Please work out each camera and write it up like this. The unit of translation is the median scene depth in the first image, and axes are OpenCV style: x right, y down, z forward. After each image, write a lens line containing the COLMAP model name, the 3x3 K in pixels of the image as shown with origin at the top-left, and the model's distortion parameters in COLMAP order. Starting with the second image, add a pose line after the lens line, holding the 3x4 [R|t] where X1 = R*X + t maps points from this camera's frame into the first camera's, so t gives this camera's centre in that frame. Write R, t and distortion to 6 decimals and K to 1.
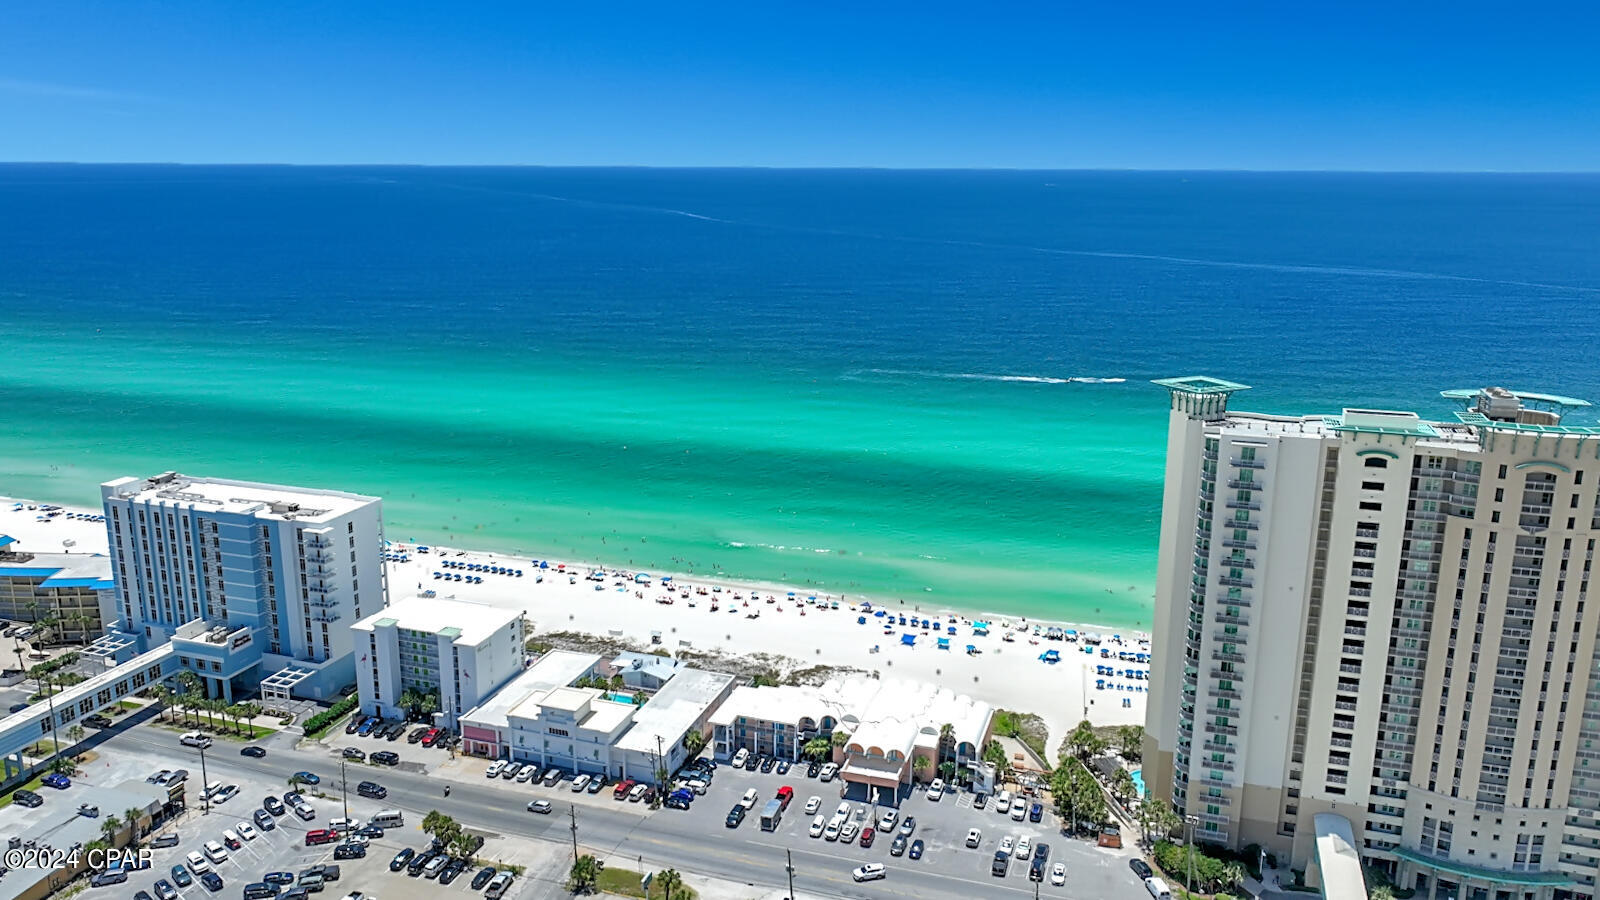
lens RADIAL K [[1174.4, 0, 800.0], [0, 1174.4, 450.0], [0, 0, 1]] dist [0.002481, -0.000706]
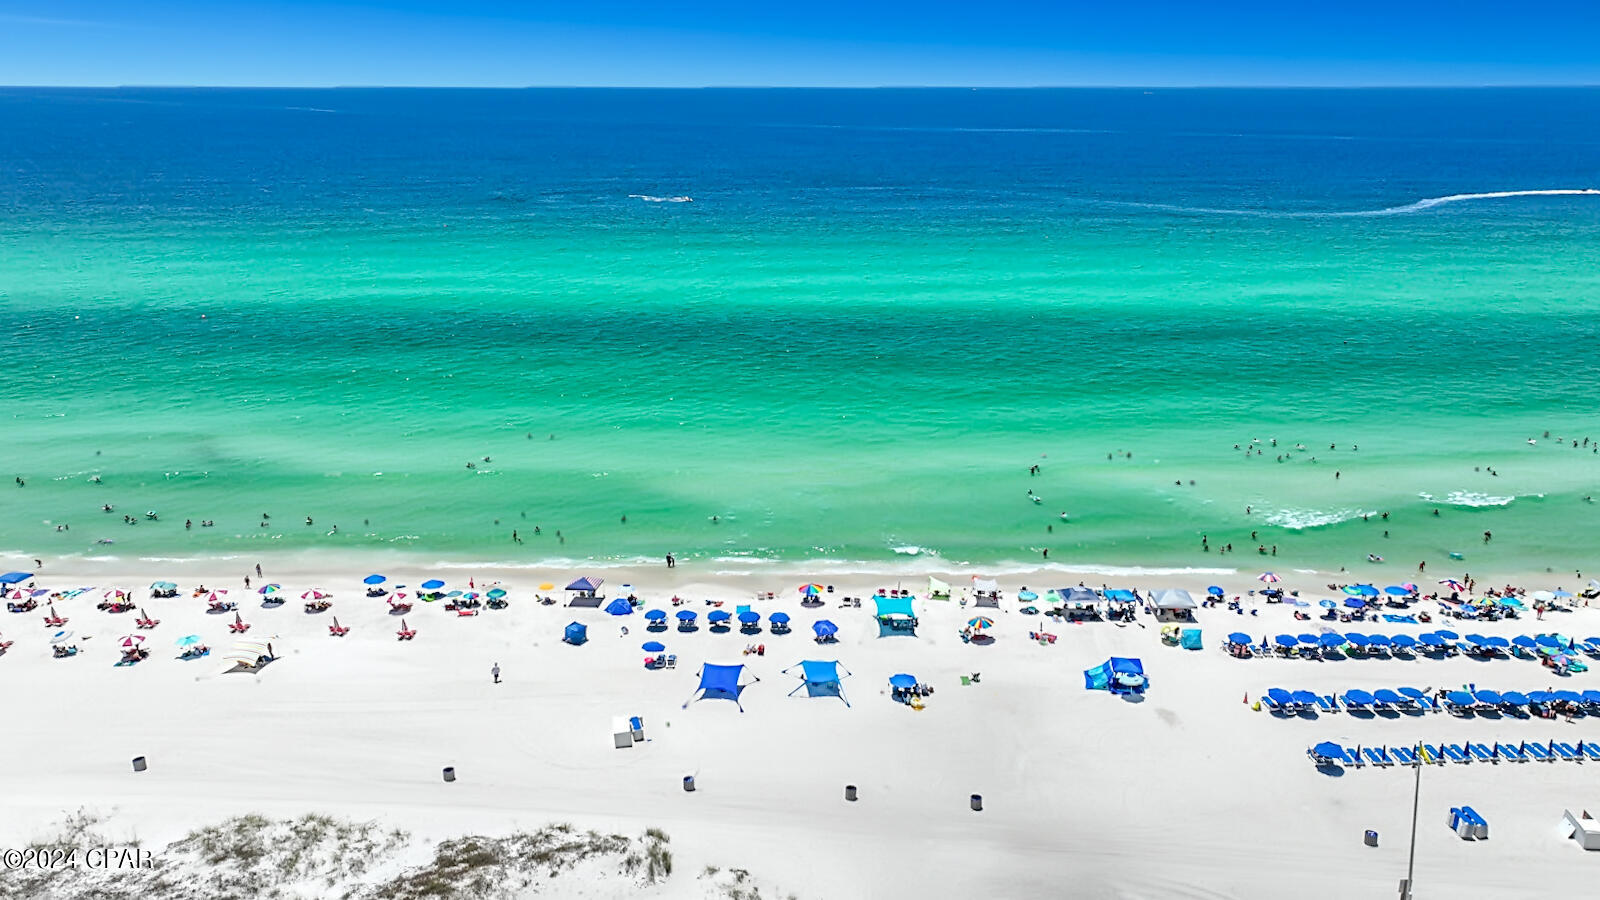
lens RADIAL K [[1138.2, 0, 800.0], [0, 1138.2, 450.0], [0, 0, 1]] dist [0.001530, 0.002203]
pose [[0.955621, -0.095341, 0.278746, 0.033147], [0.075229, 0.993789, 0.082005, 0.082215], [-0.284833, -0.057396, 0.956857, 0.816693]]
